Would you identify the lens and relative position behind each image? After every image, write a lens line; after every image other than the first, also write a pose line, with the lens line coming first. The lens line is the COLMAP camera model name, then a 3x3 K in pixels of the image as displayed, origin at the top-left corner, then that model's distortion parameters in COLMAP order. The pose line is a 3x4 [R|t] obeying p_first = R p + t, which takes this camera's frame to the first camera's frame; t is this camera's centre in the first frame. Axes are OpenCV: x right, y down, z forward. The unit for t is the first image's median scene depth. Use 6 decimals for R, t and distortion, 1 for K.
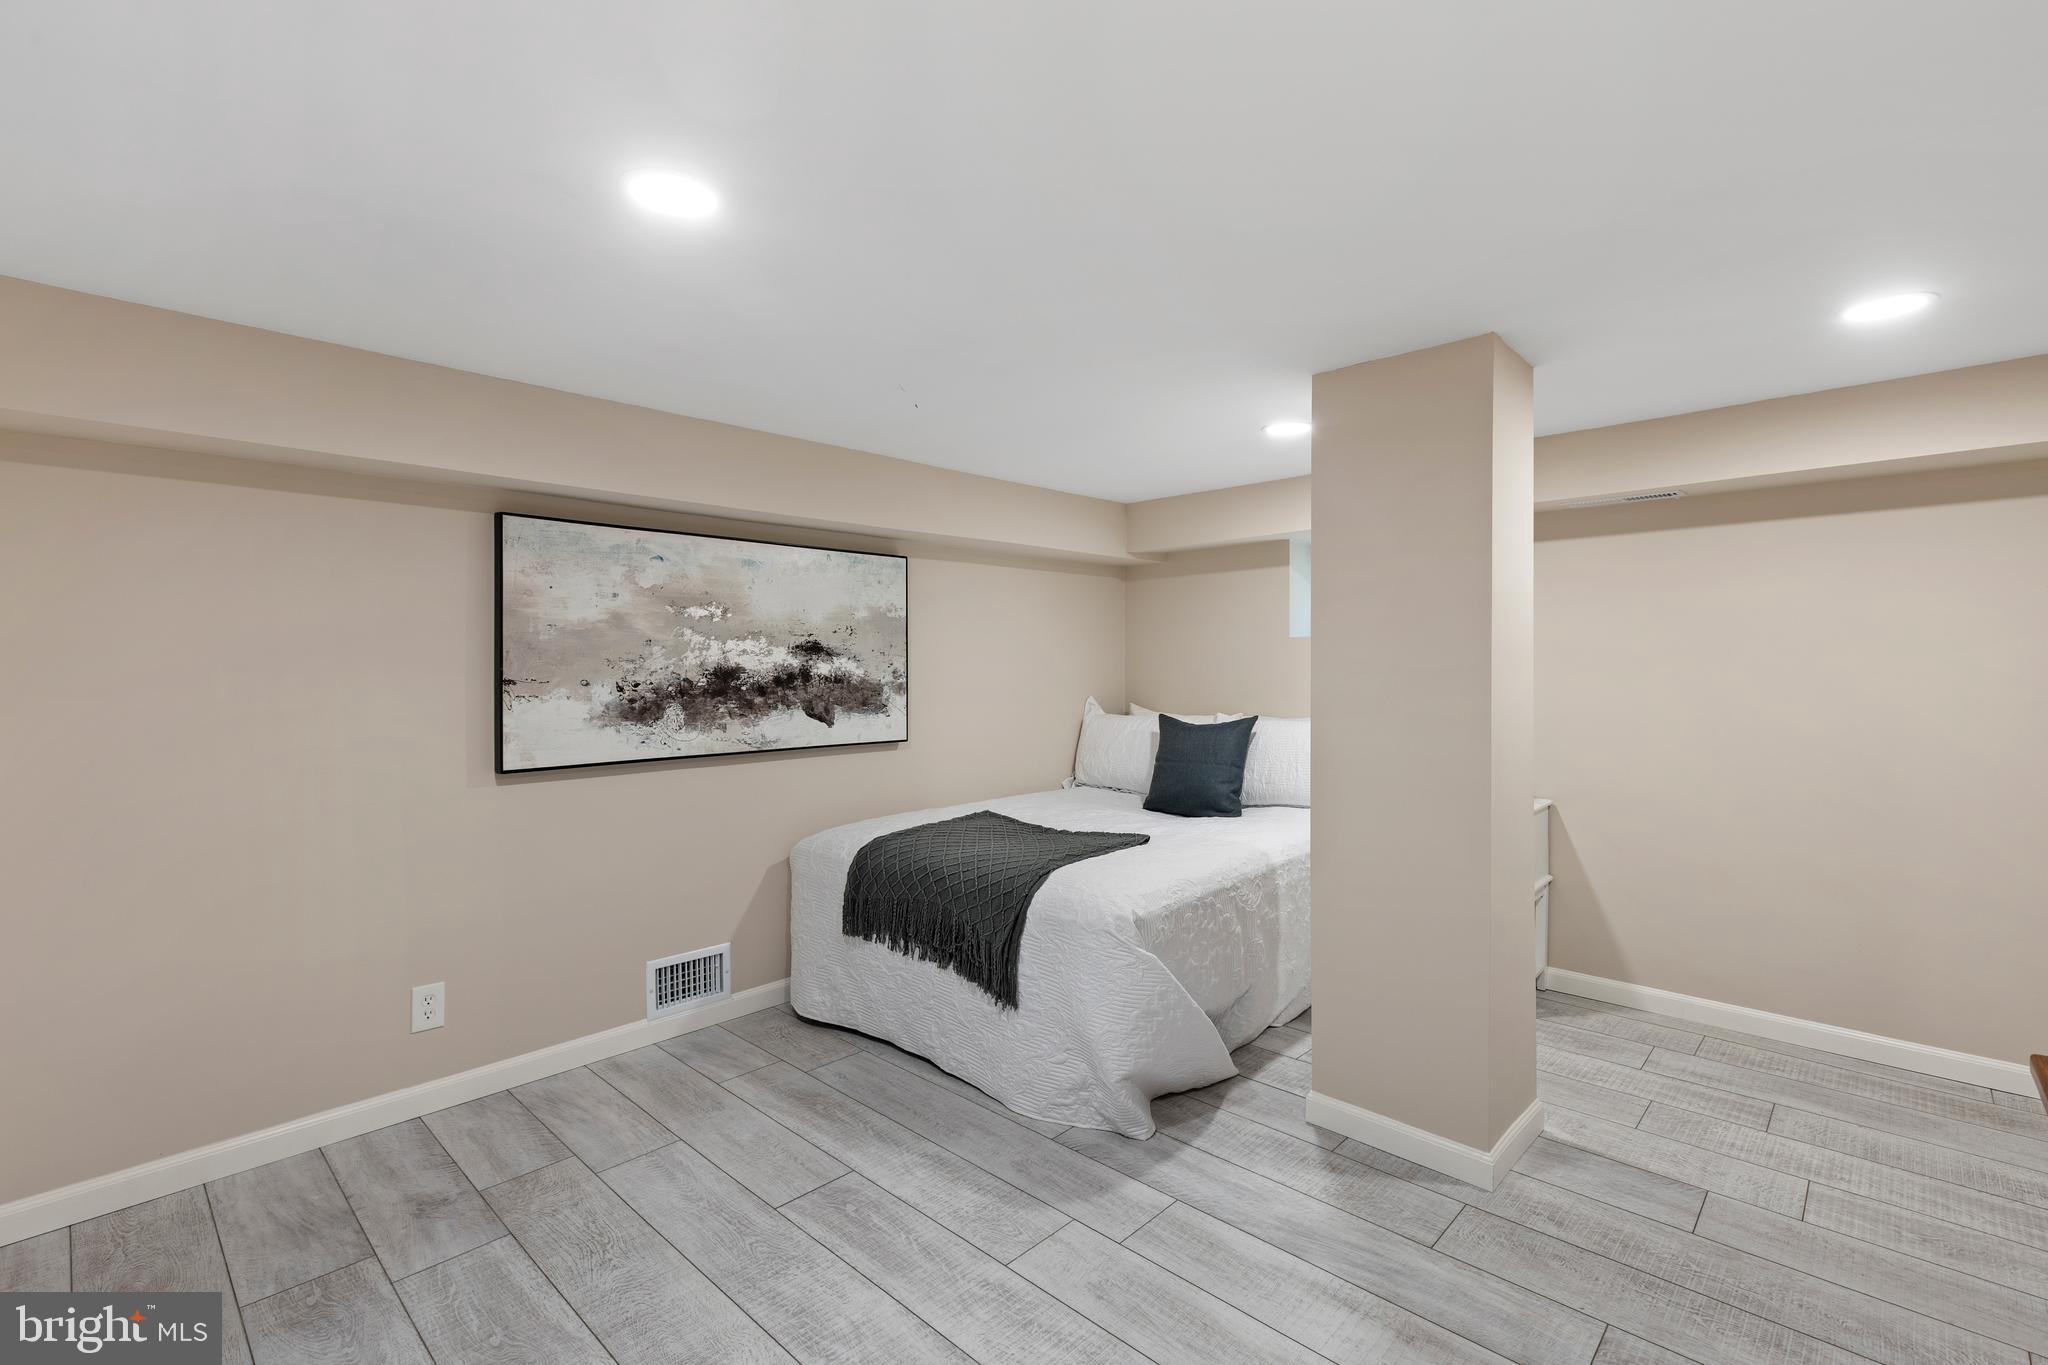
lens RADIAL K [[922.8, 0, 1033.4], [0, 922.8, 679.4], [0, 0, 1]] dist [0.006399, -0.001079]
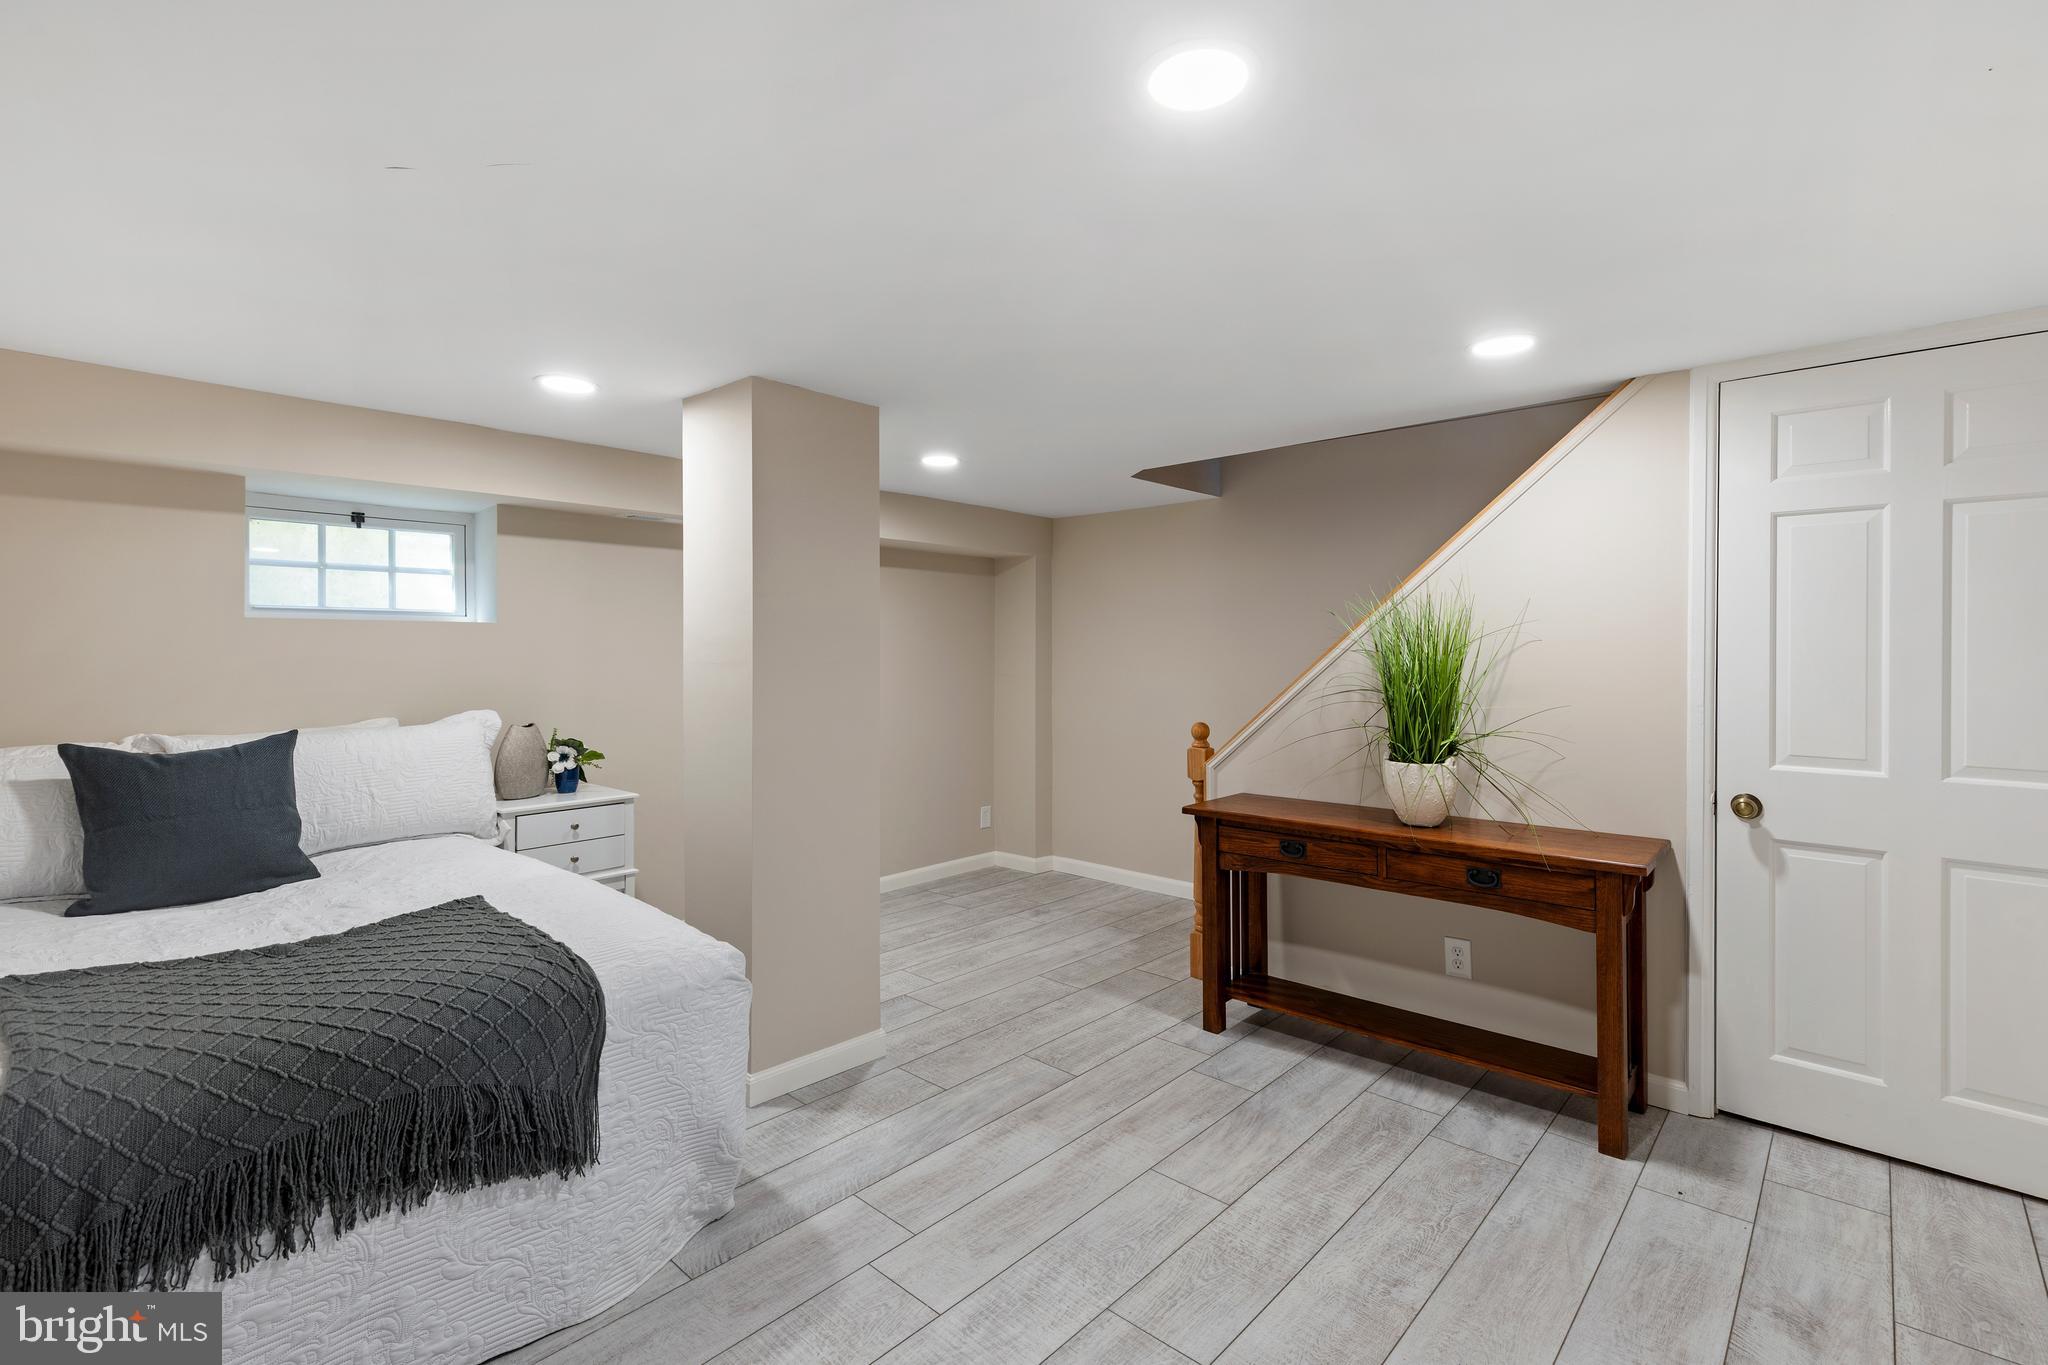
lens RADIAL K [[922.8, 0, 1036.0], [0, 922.8, 666.3], [0, 0, 1]] dist [0.006399, -0.001079]
pose [[-0.020012, -0.007741, 0.999770, -0.820005], [0.016673, 0.999828, 0.008076, -0.008061], [-0.999661, 0.016831, -0.019879, 0.799926]]
